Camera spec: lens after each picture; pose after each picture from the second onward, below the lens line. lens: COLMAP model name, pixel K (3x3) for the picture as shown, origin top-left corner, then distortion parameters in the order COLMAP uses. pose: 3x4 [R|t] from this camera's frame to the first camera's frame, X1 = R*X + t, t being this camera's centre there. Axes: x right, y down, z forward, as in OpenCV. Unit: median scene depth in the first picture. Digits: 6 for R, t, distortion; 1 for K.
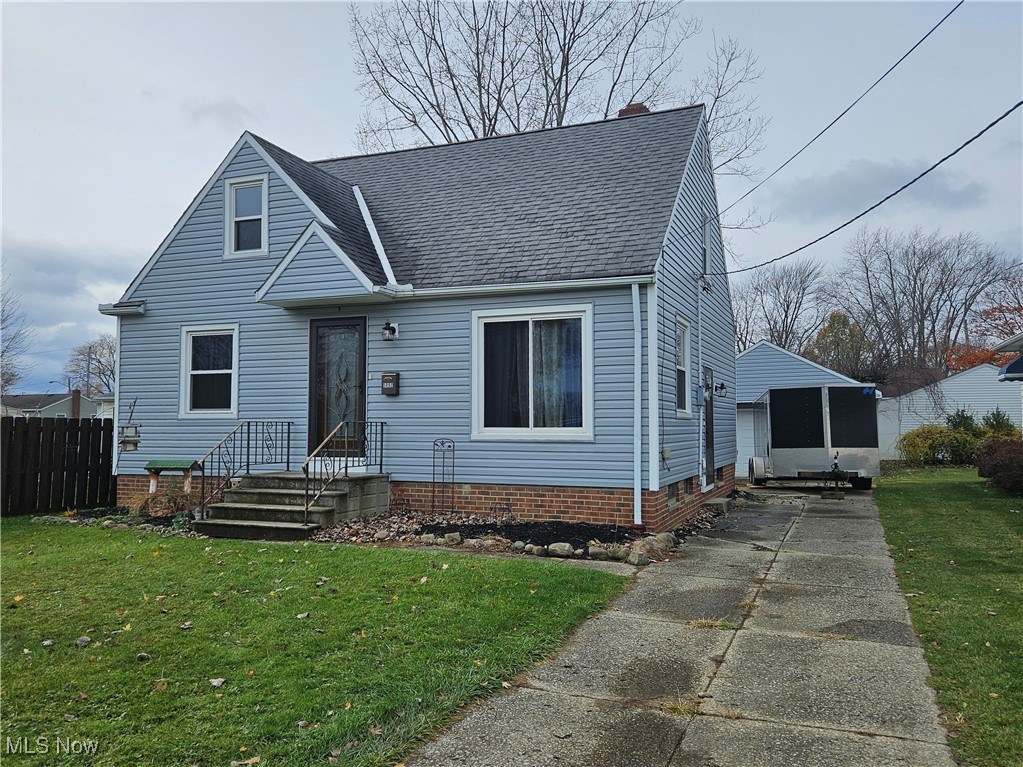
lens RADIAL K [[728.1, 0, 510.8], [0, 728.1, 388.3], [0, 0, 1]] dist [0.089992, -0.087169]
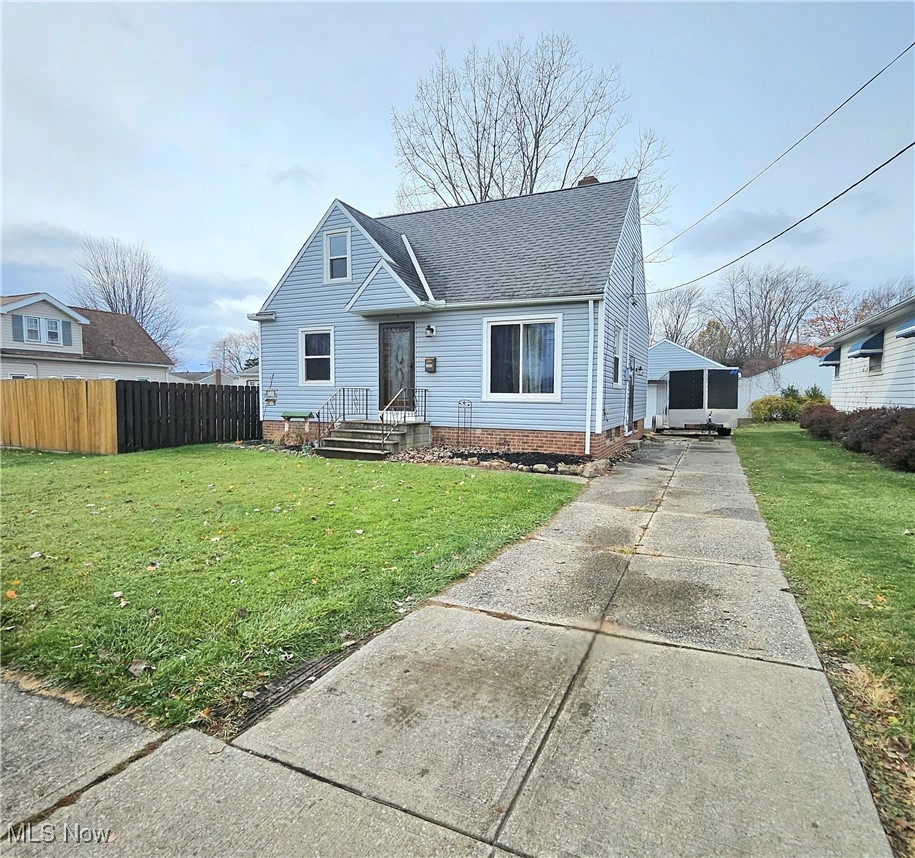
lens RADIAL K [[477.5, 0, 473.2], [0, 477.5, 427.9], [0, 0, 1]] dist [-0.000804, 0.000711]
pose [[0.999230, 0.011258, -0.037572, -0.032328], [-0.006665, 0.992727, 0.120201, 0.004229], [0.038652, -0.119858, 0.992038, -0.034165]]
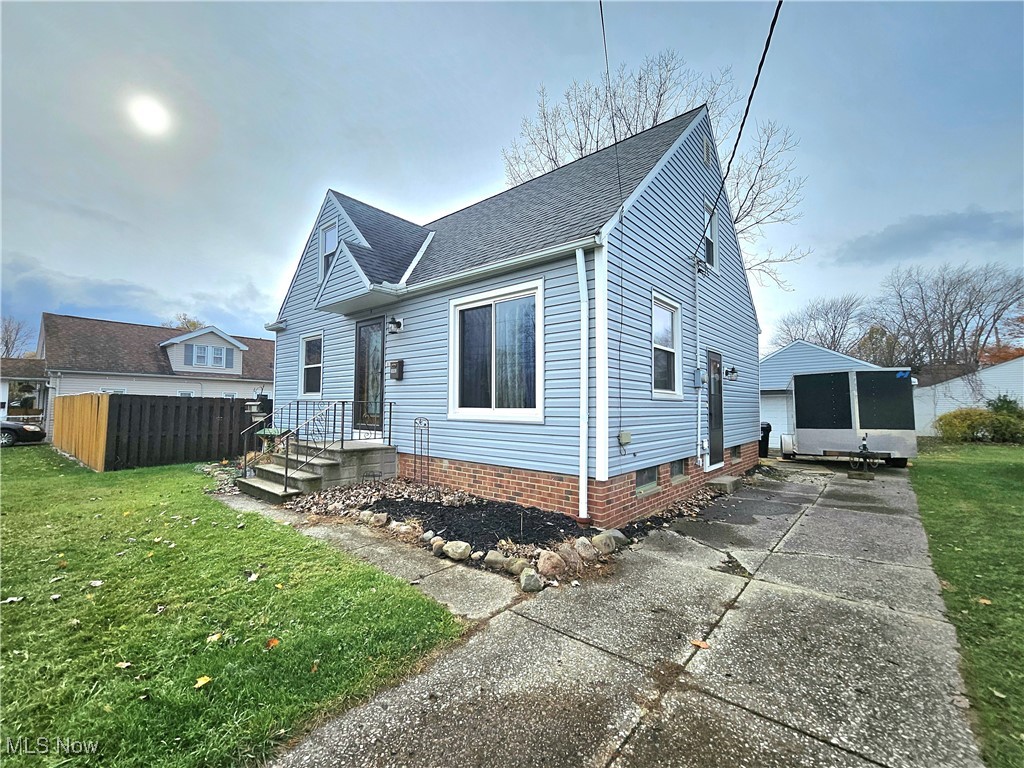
lens RADIAL K [[408.4, 0, 503.5], [0, 408.4, 384.5], [0, 0, 1]] dist [-0.000607, 0.000079]
pose [[0.947389, -0.009982, -0.319928, 0.209433], [0.009286, 0.999950, -0.003703, 0.021596], [0.319949, 0.000537, 0.947434, 0.429371]]
